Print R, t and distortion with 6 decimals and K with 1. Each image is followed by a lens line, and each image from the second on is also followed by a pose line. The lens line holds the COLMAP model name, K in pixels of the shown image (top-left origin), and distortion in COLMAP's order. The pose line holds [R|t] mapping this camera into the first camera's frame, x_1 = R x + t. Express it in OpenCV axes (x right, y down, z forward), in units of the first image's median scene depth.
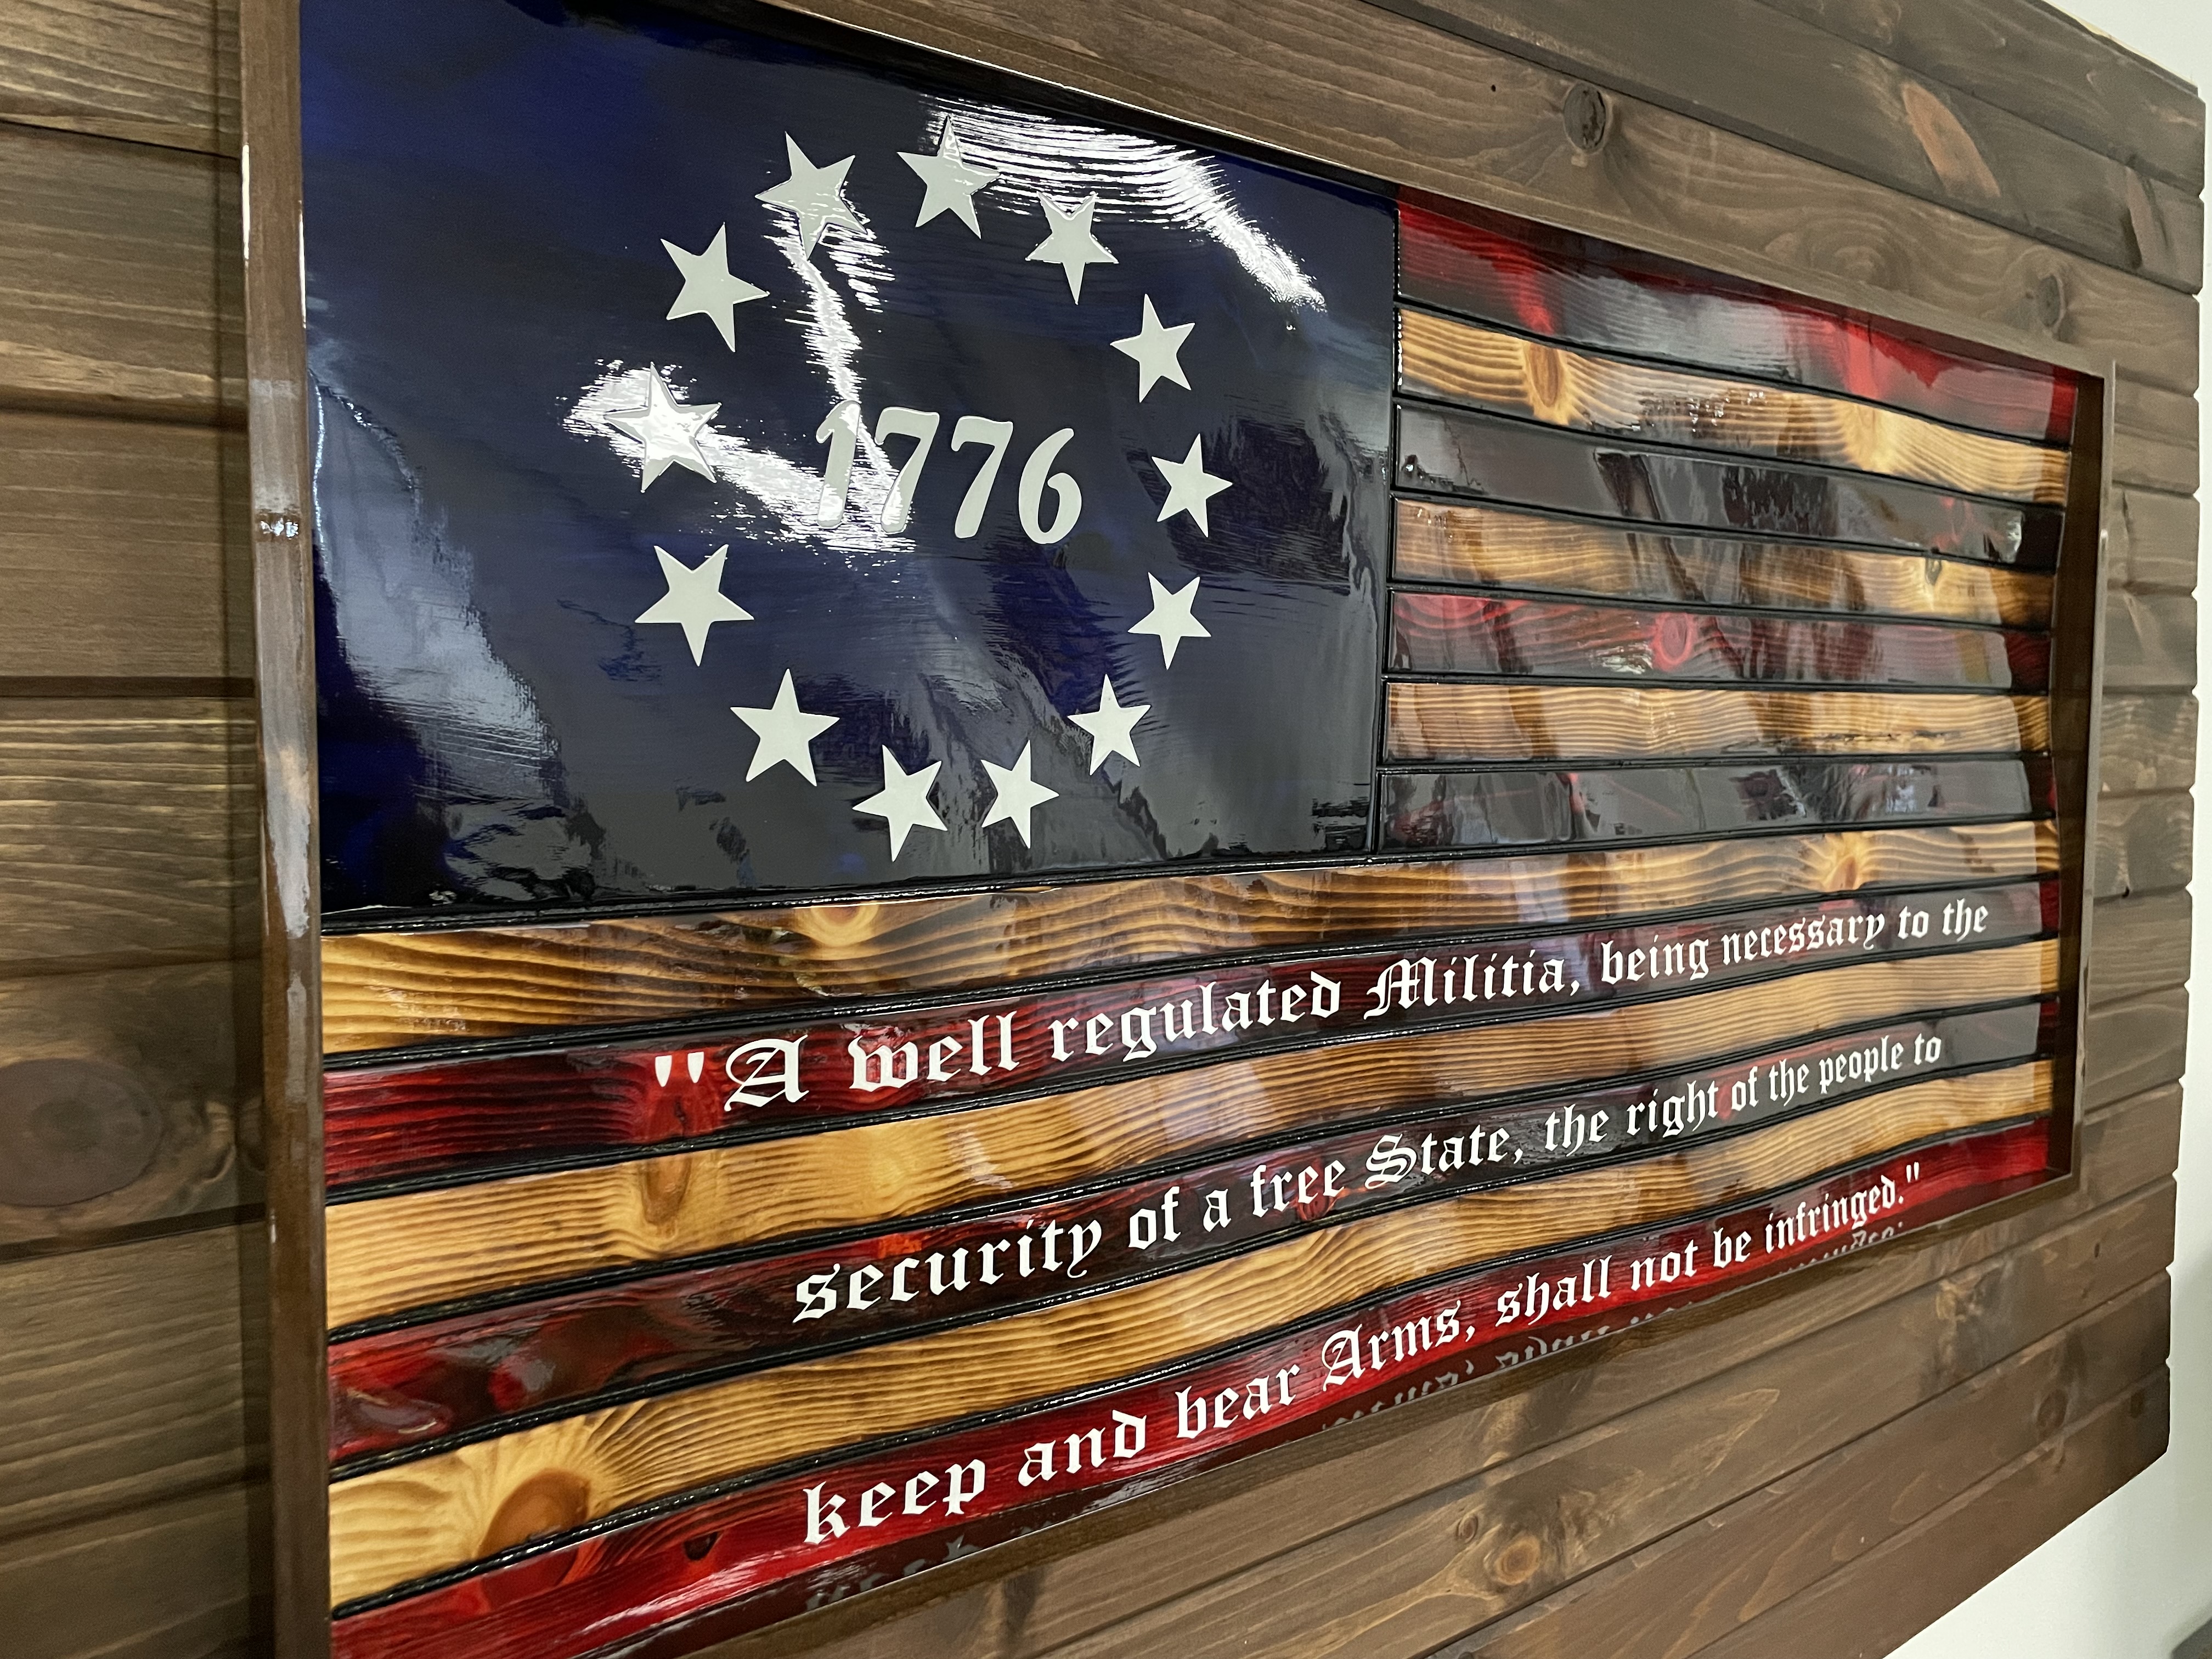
lens RADIAL K [[1665.4, 0, 1101.9], [0, 1665.4, 815.8], [0, 0, 1]] dist [0.084080, -0.109168]
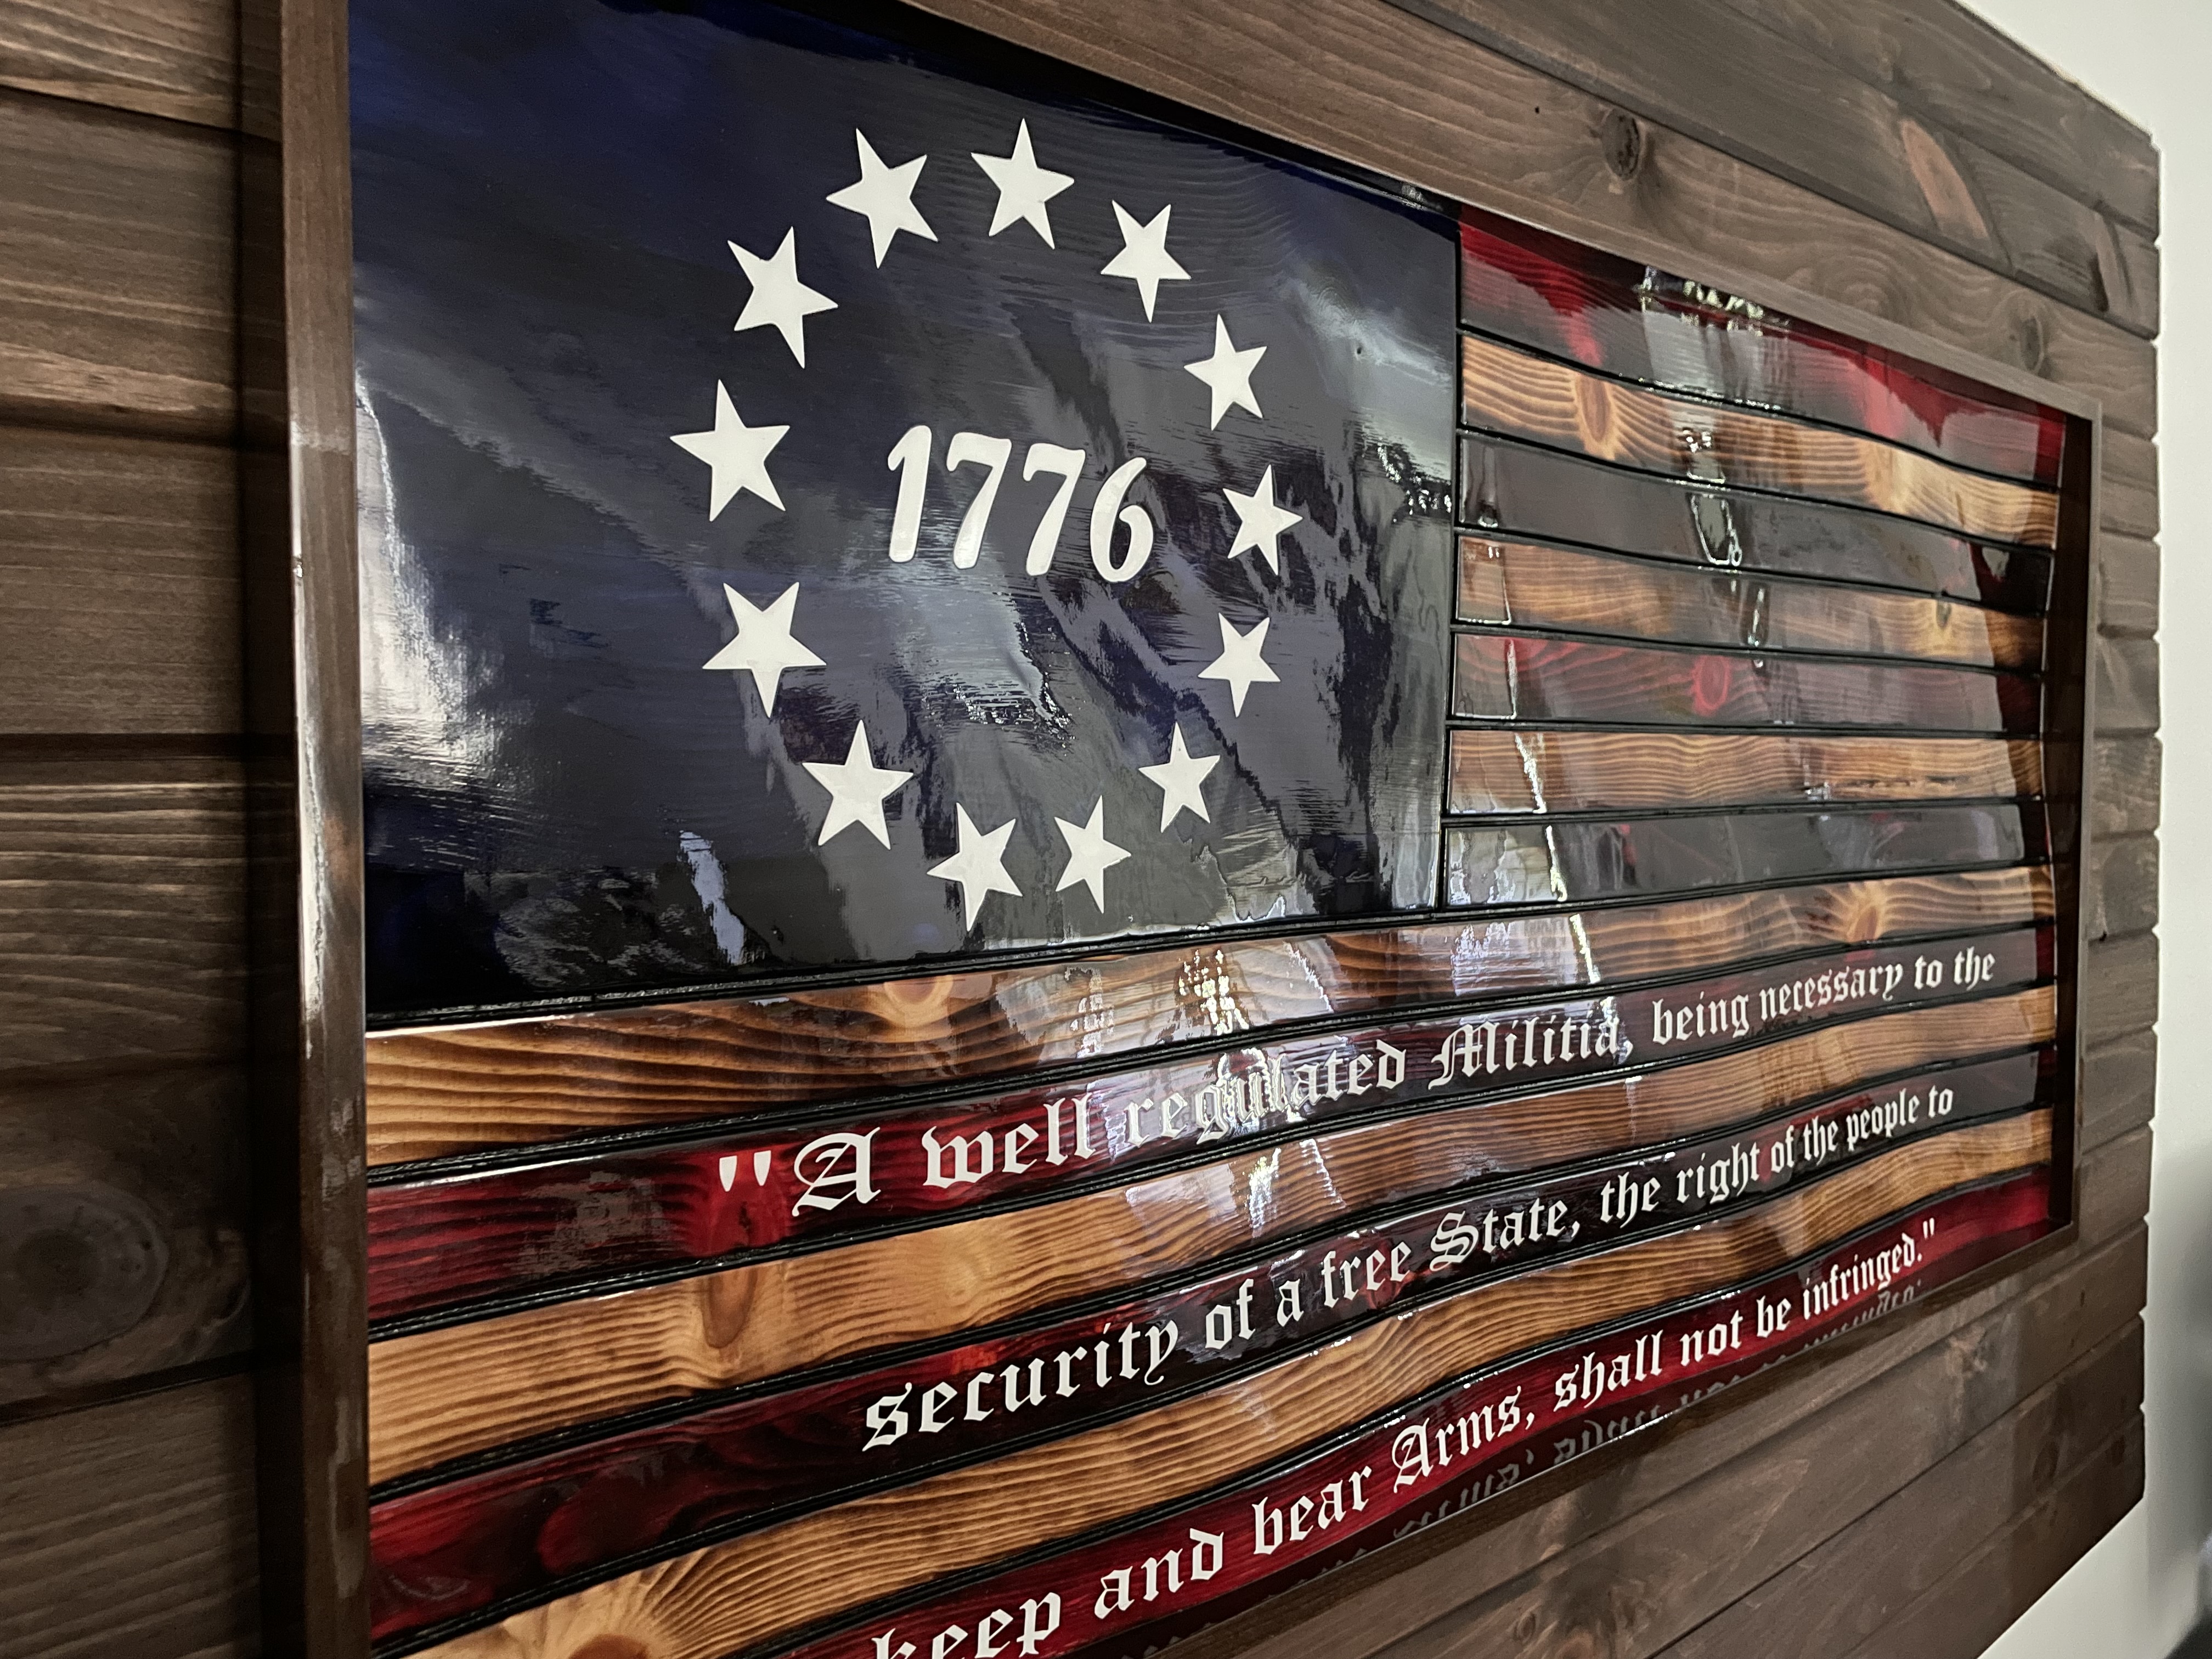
lens RADIAL K [[1665.4, 0, 1083.6], [0, 1665.4, 822.5], [0, 0, 1]] dist [0.084080, -0.109168]
pose [[0.997946, -0.007032, 0.063671, -0.092134], [0.008380, 0.999746, -0.020940, -0.009354], [-0.063508, 0.021430, 0.997751, 0.071680]]
